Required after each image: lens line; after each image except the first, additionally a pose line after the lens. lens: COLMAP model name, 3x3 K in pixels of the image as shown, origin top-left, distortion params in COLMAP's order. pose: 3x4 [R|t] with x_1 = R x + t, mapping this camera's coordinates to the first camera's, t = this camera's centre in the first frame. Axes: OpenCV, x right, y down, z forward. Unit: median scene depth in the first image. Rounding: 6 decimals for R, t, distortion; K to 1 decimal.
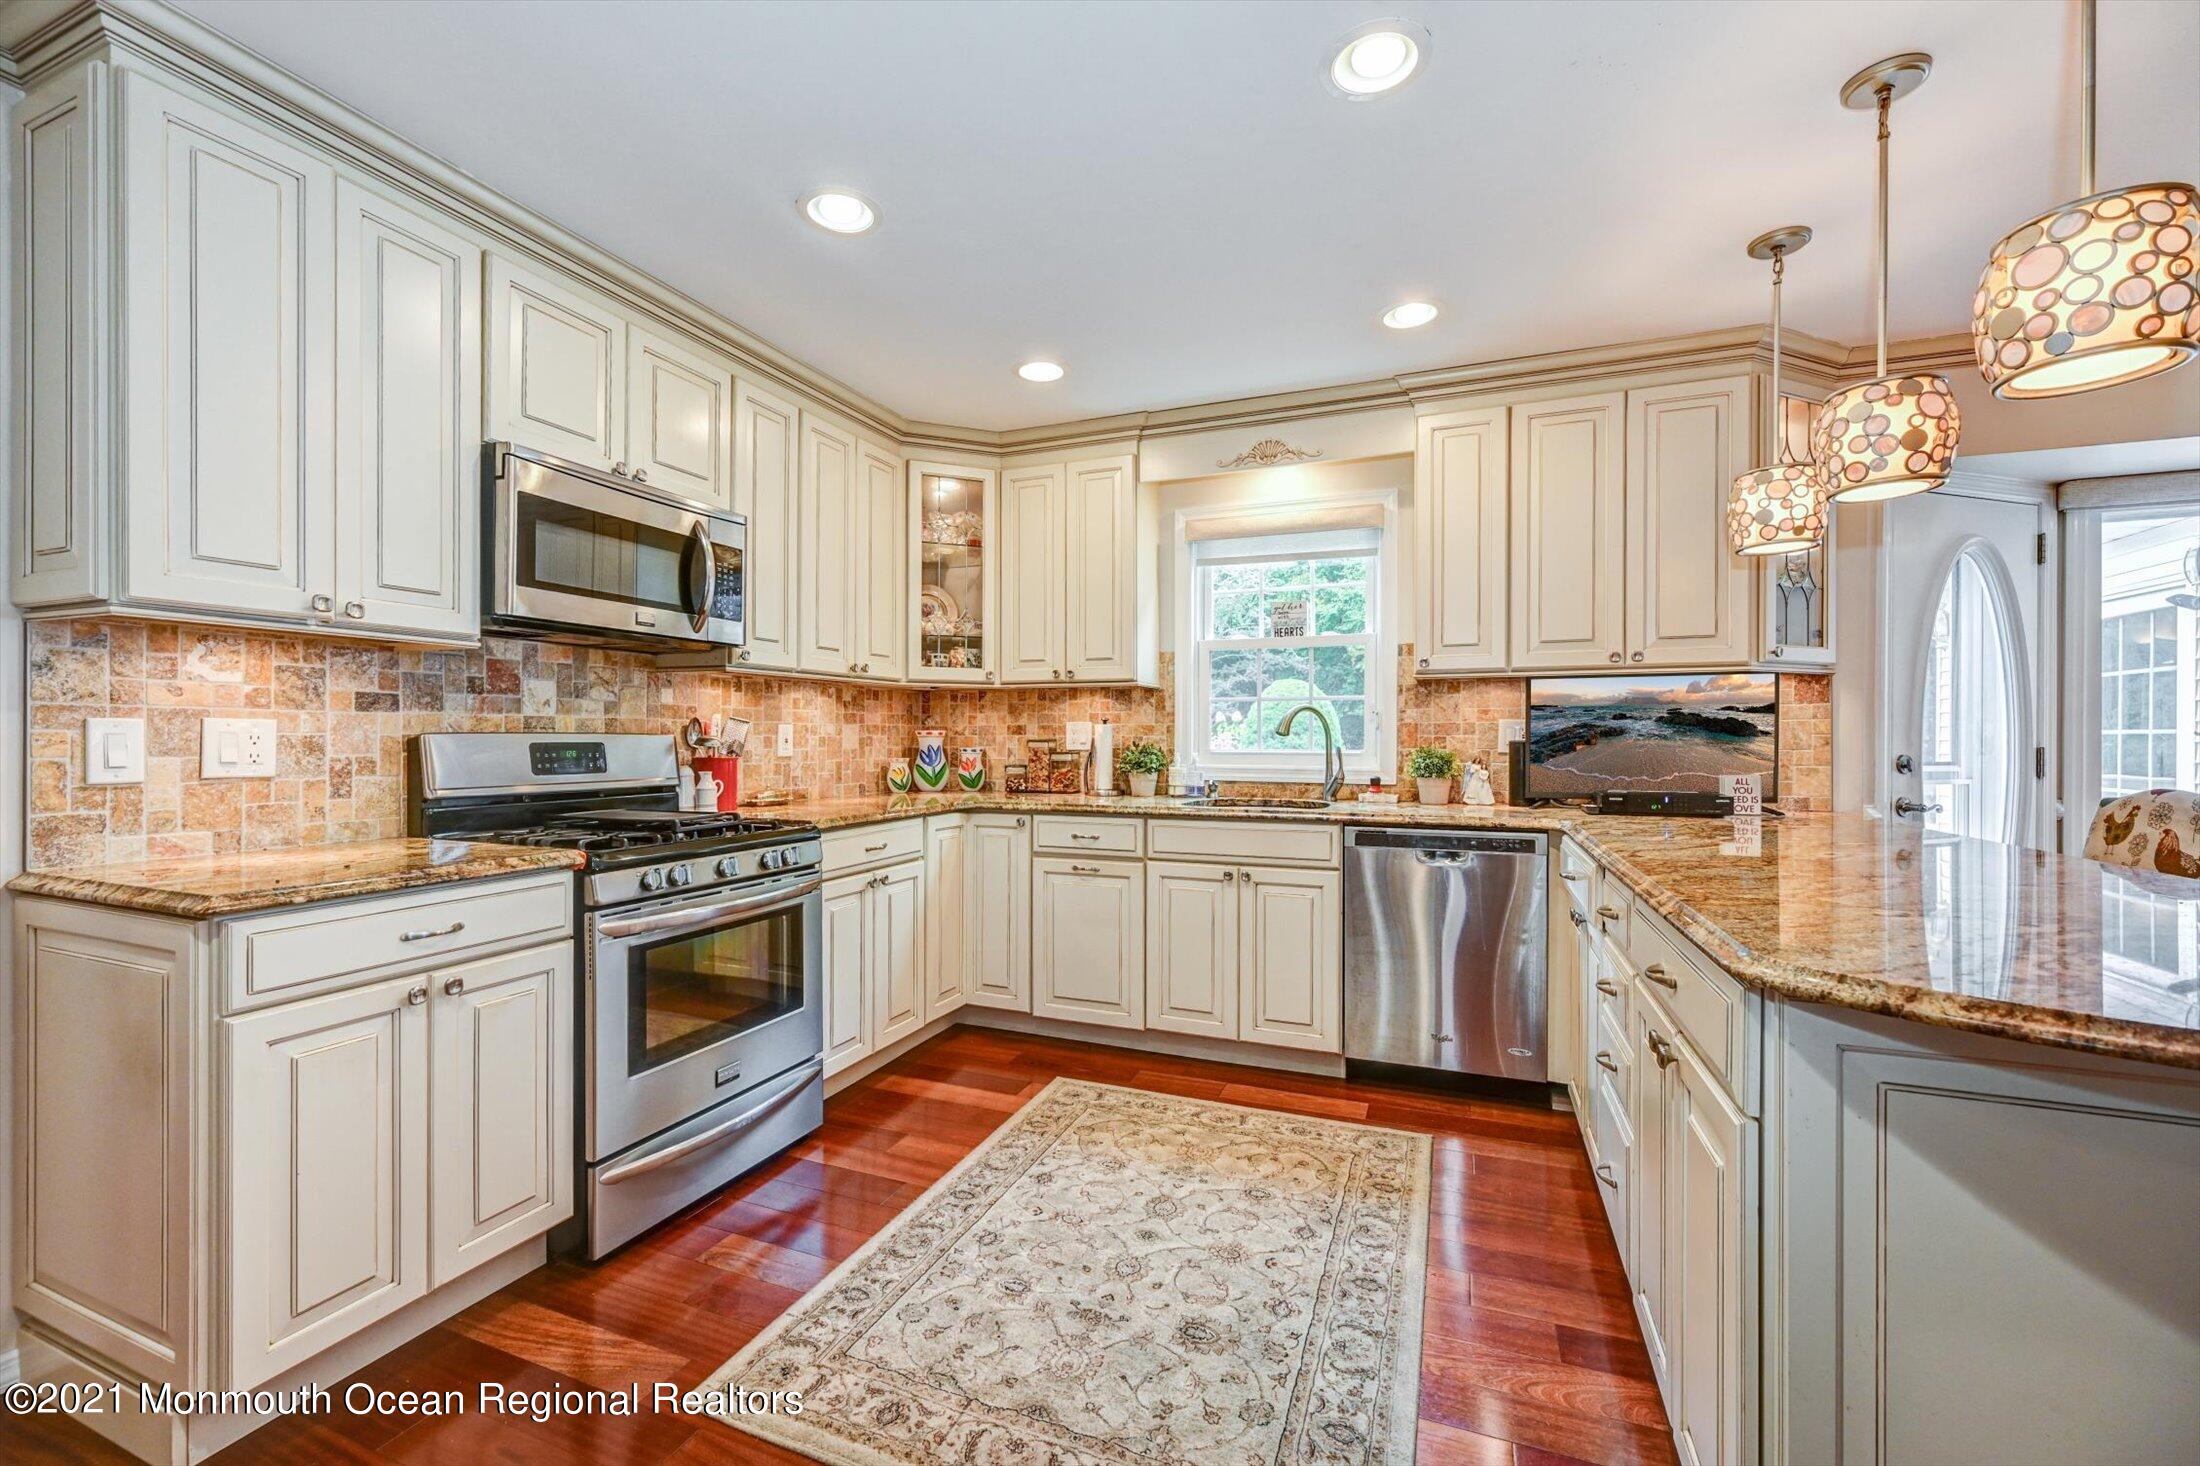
lens RADIAL K [[885.5, 0, 1092.8], [0, 885.5, 740.7], [0, 0, 1]] dist [-0.000558, -0.000057]
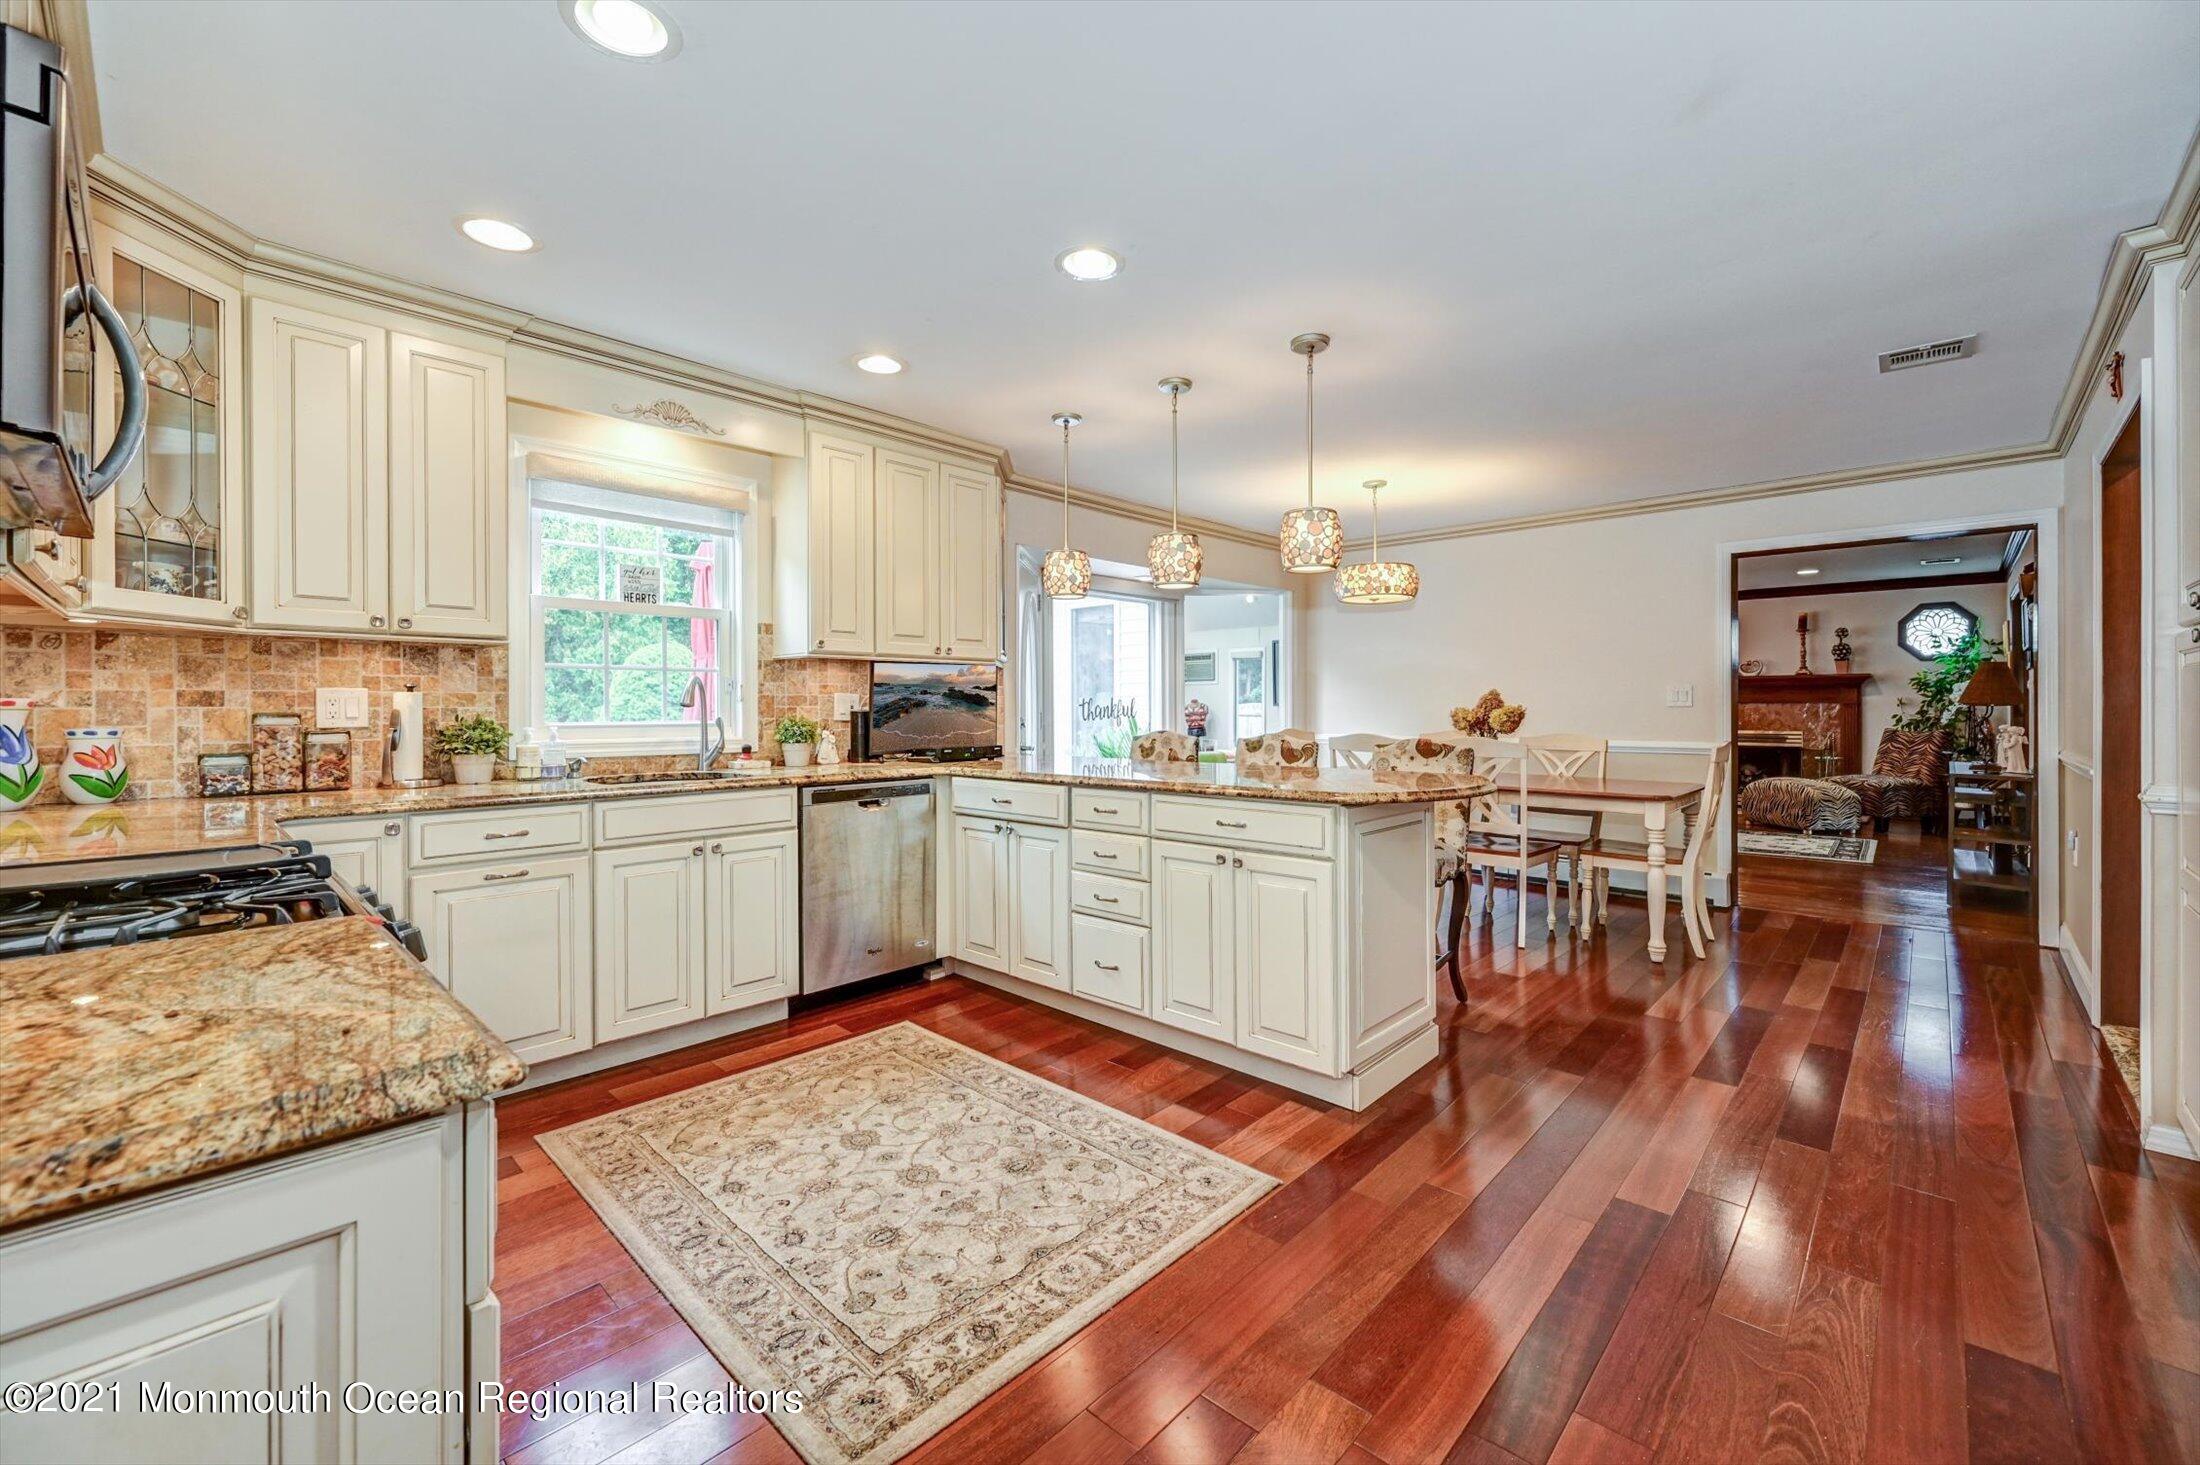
lens RADIAL K [[885.2, 0, 1104.3], [0, 885.2, 709.7], [0, 0, 1]] dist [-0.000306, -0.000098]
pose [[0.358999, -0.004432, 0.933328, -0.629443], [0.006560, 0.999976, 0.002225, -0.001726], [-0.933315, 0.005324, 0.359019, 0.248809]]
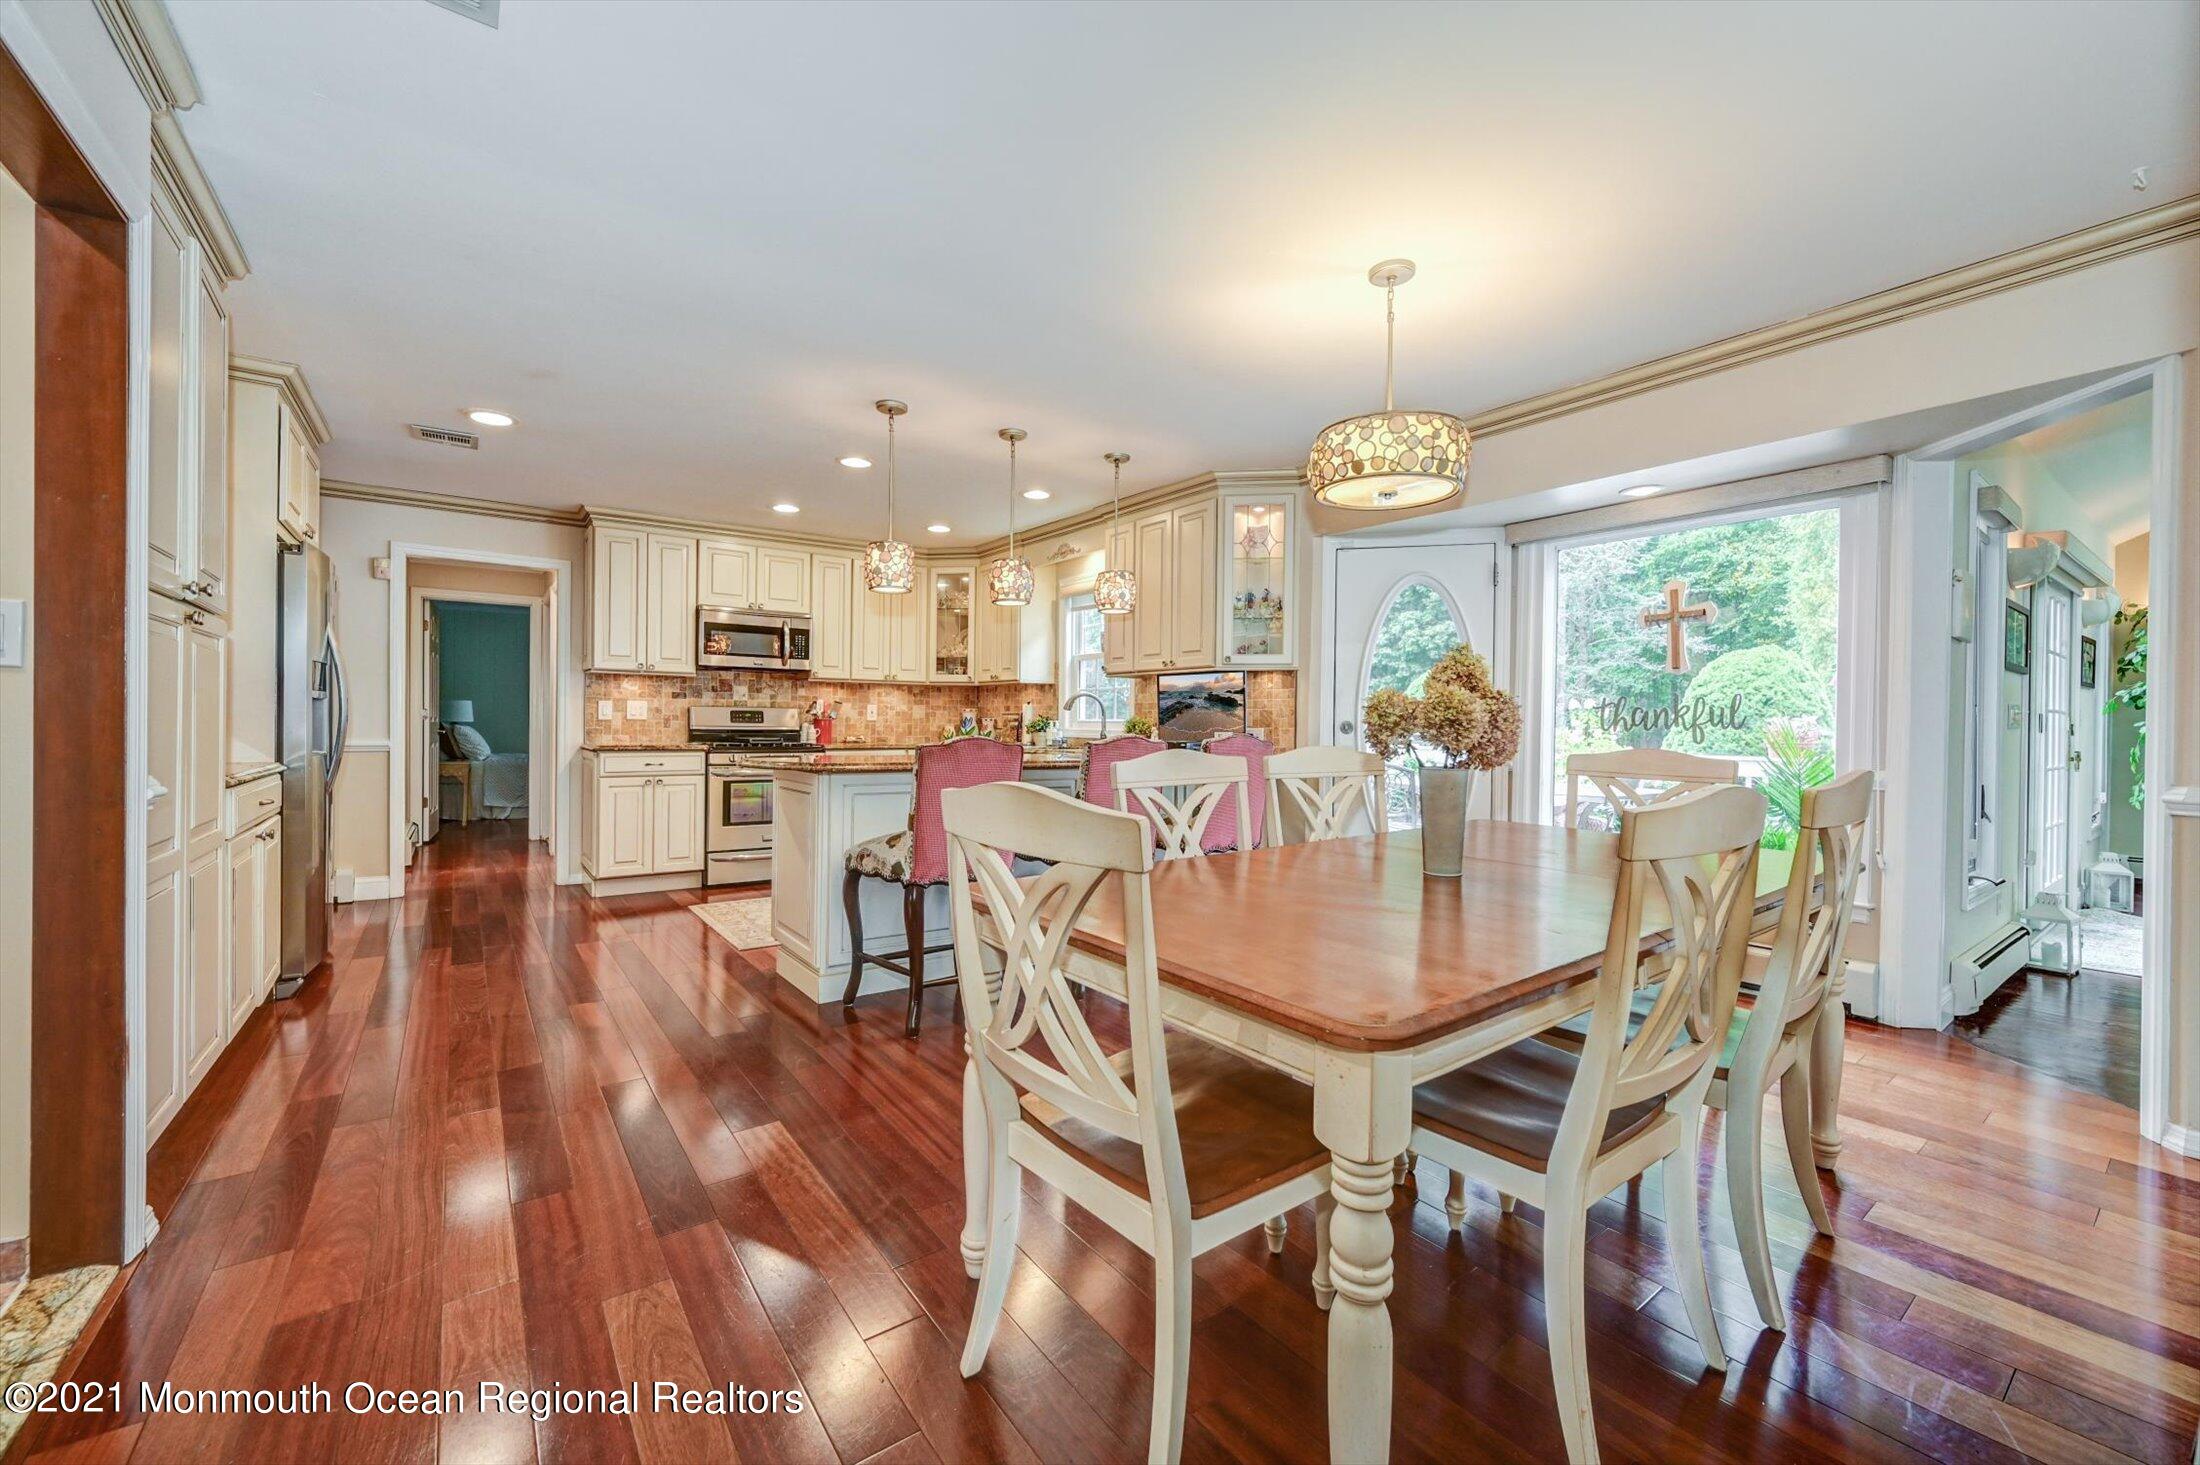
lens RADIAL K [[868.0, 0, 1098.4], [0, 868.0, 724.3], [0, 0, 1]] dist [-0.000037, -0.000263]
pose [[0.854286, 0.008744, -0.519730, 1.369927], [-0.012186, 0.999921, -0.003207, 0.032026], [0.519661, 0.009073, 0.854325, -0.531774]]
